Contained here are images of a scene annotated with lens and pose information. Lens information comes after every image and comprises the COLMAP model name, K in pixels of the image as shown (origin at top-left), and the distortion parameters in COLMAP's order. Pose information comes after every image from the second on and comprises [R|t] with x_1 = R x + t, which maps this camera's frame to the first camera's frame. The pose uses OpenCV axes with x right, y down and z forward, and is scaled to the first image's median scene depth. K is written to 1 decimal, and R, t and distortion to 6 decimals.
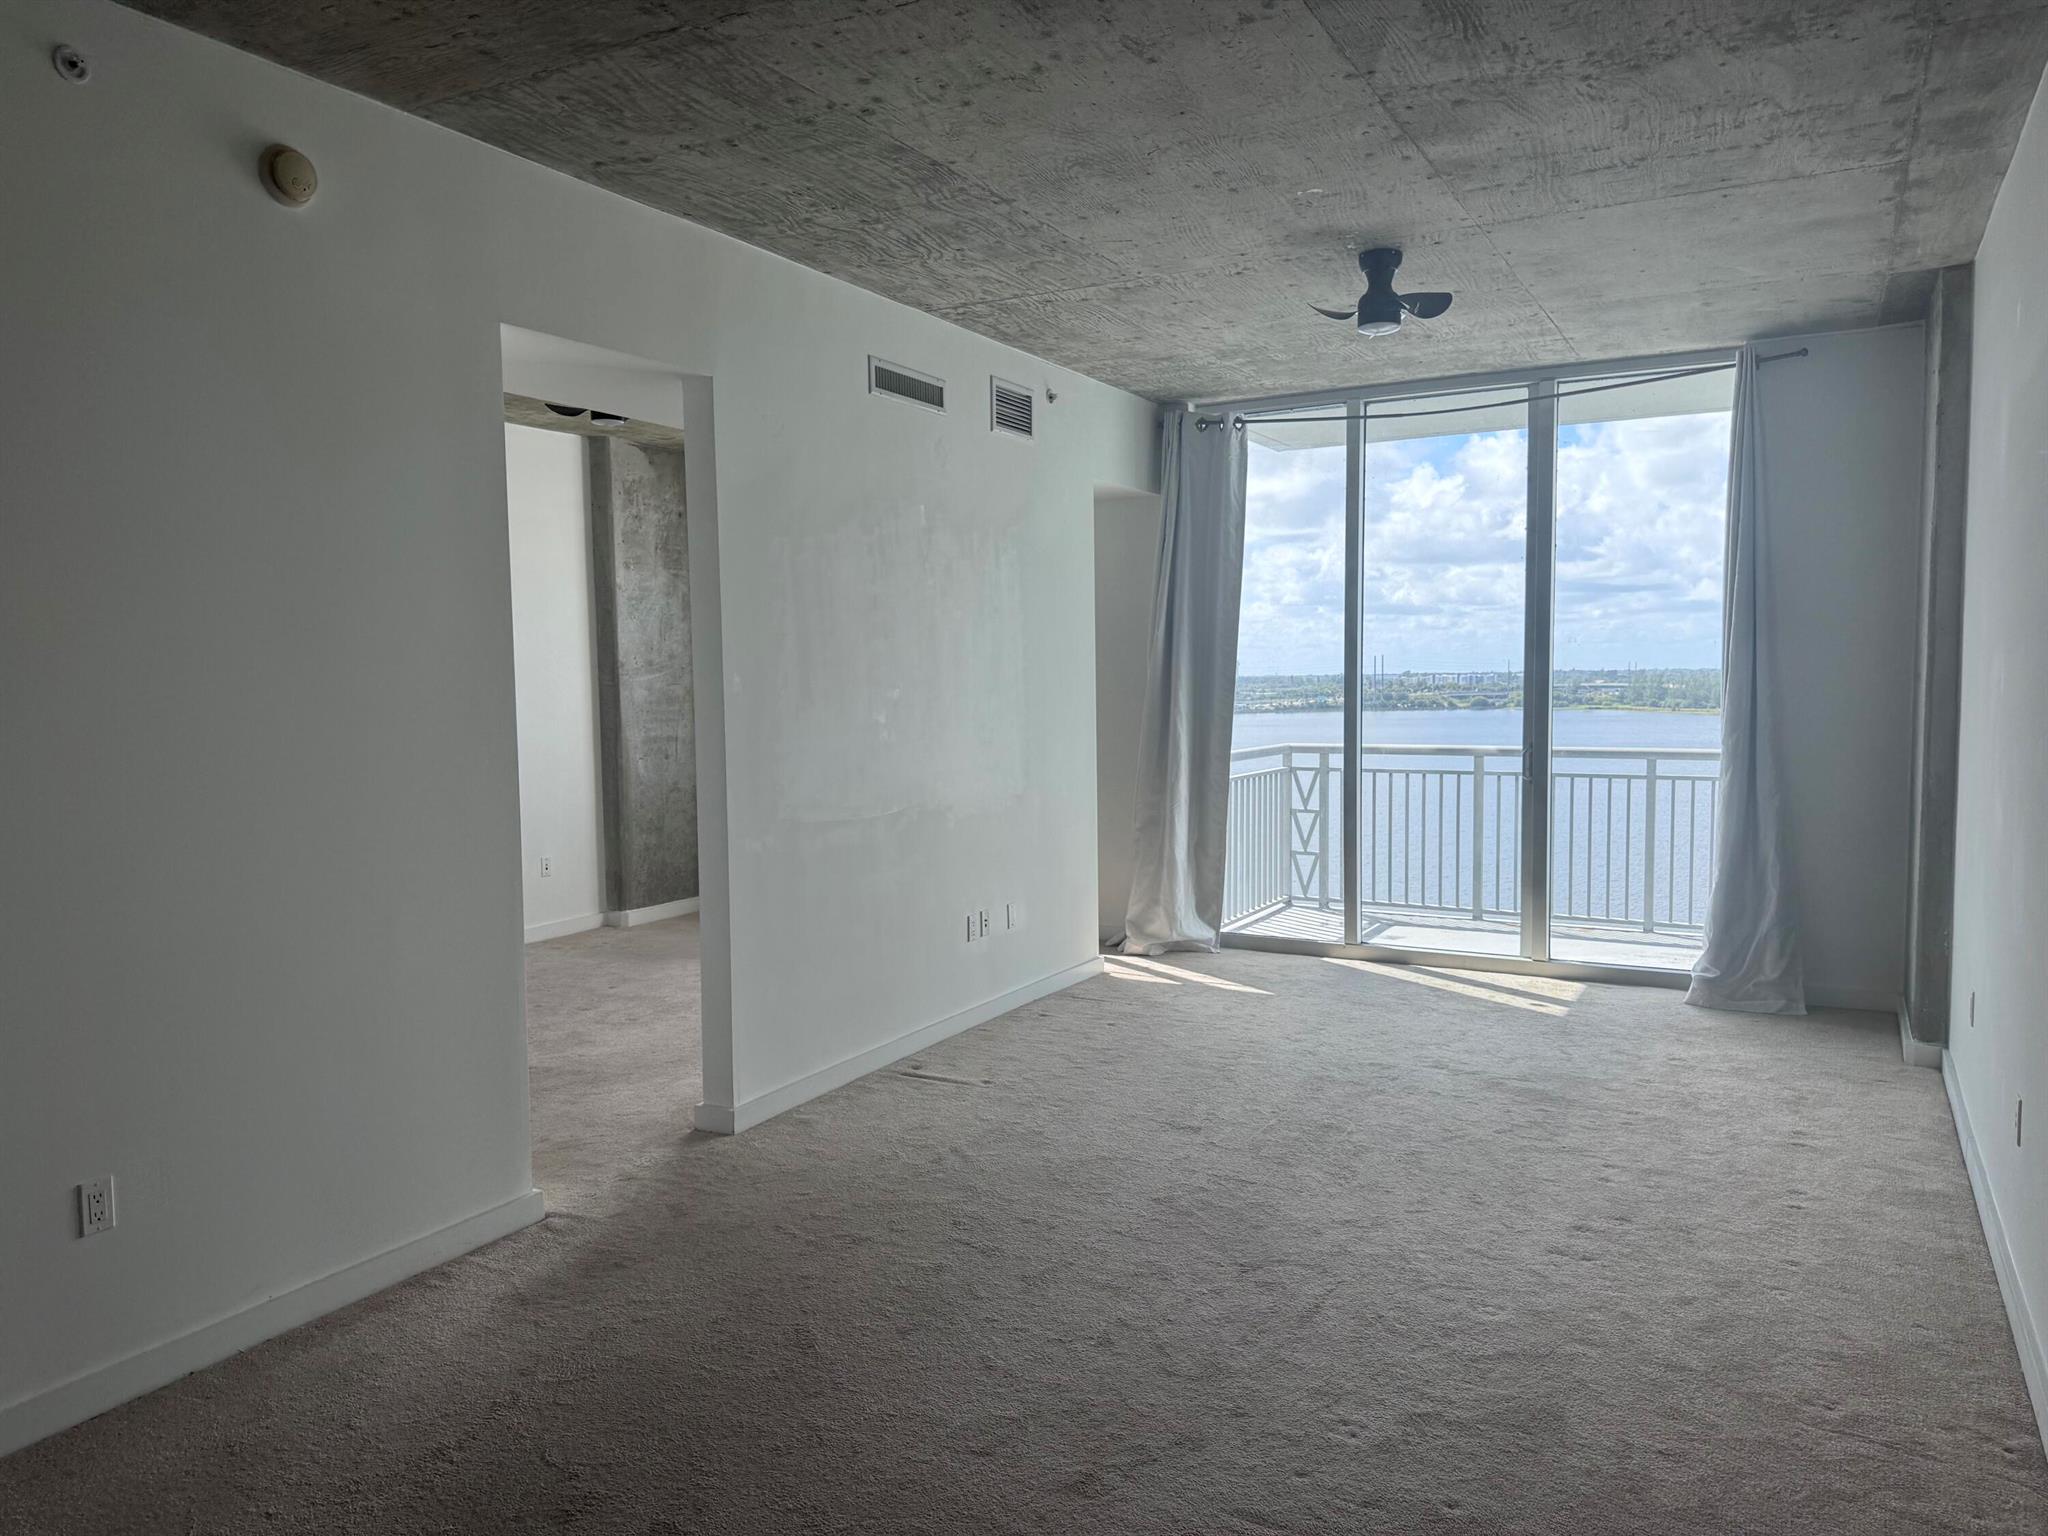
lens RADIAL K [[1444.7, 0, 1022.6], [0, 1444.7, 773.3], [0, 0, 1]] dist [0.029540, -0.024255]
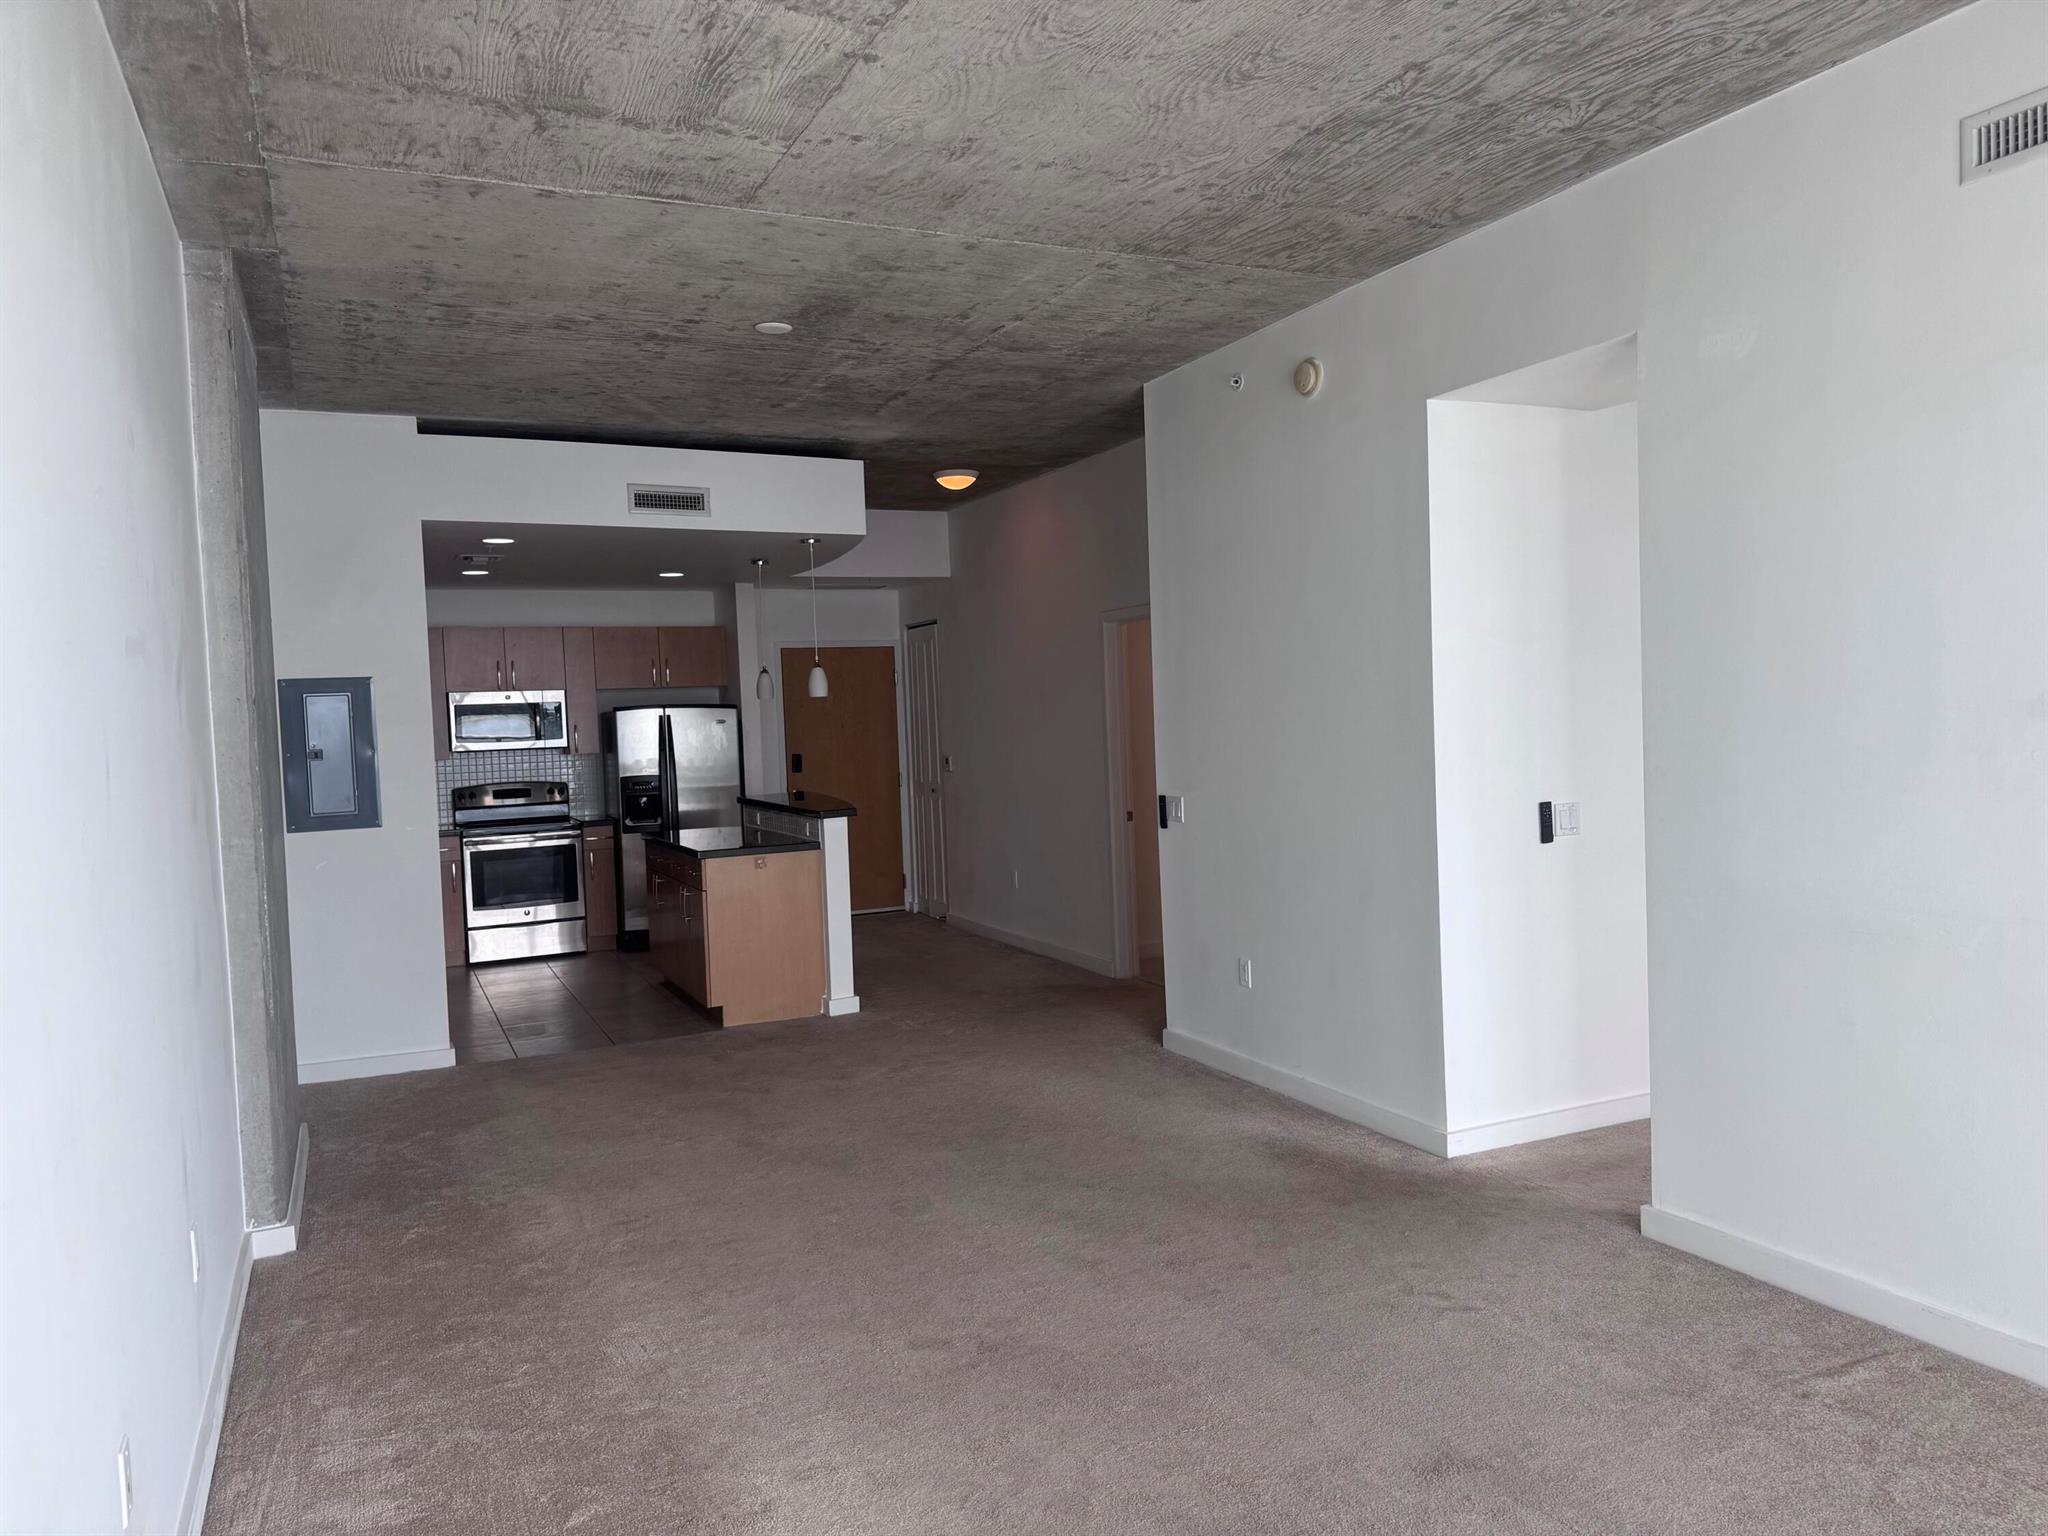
lens RADIAL K [[1444.7, 0, 1021.1], [0, 1444.7, 754.2], [0, 0, 1]] dist [0.029540, -0.024255]
pose [[-0.589195, 0.060088, -0.805753, 0.359038], [-0.010319, 0.996590, 0.081865, -0.049148], [0.807925, 0.056549, -0.586566, 0.633811]]
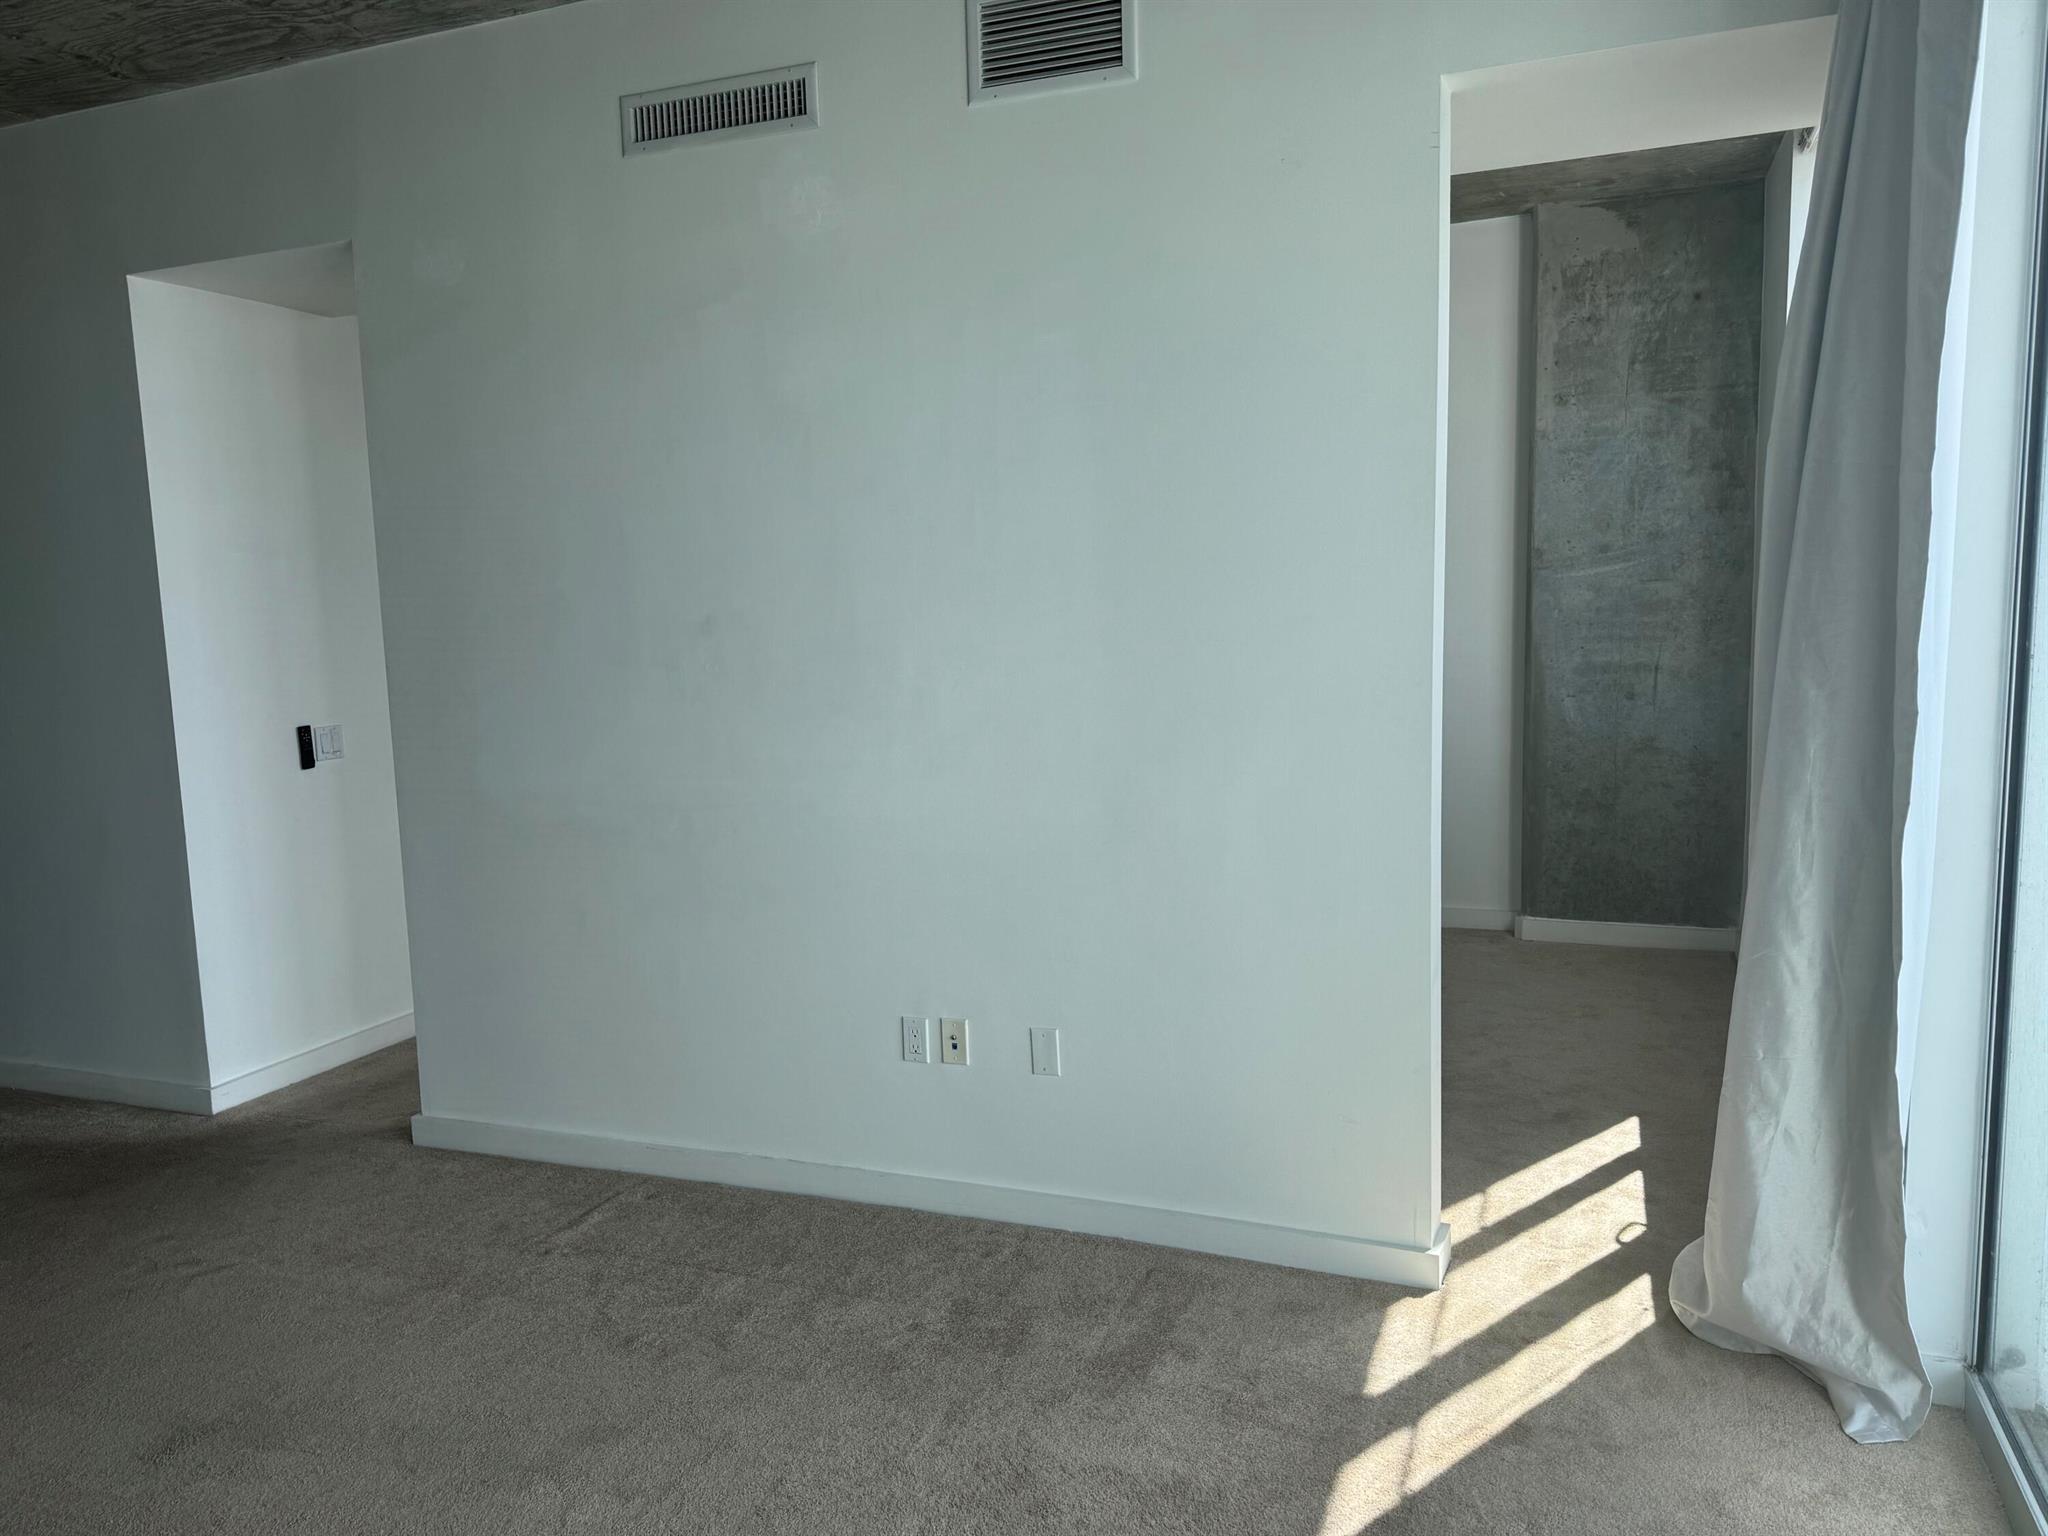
lens RADIAL K [[1444.7, 0, 1029.2], [0, 1444.7, 761.6], [0, 0, 1]] dist [0.029540, -0.024255]
pose [[0.125705, 0.123168, -0.984392, 0.354006], [-0.039726, 0.992092, 0.119059, -0.048650], [0.991272, 0.024139, 0.129604, 0.665468]]
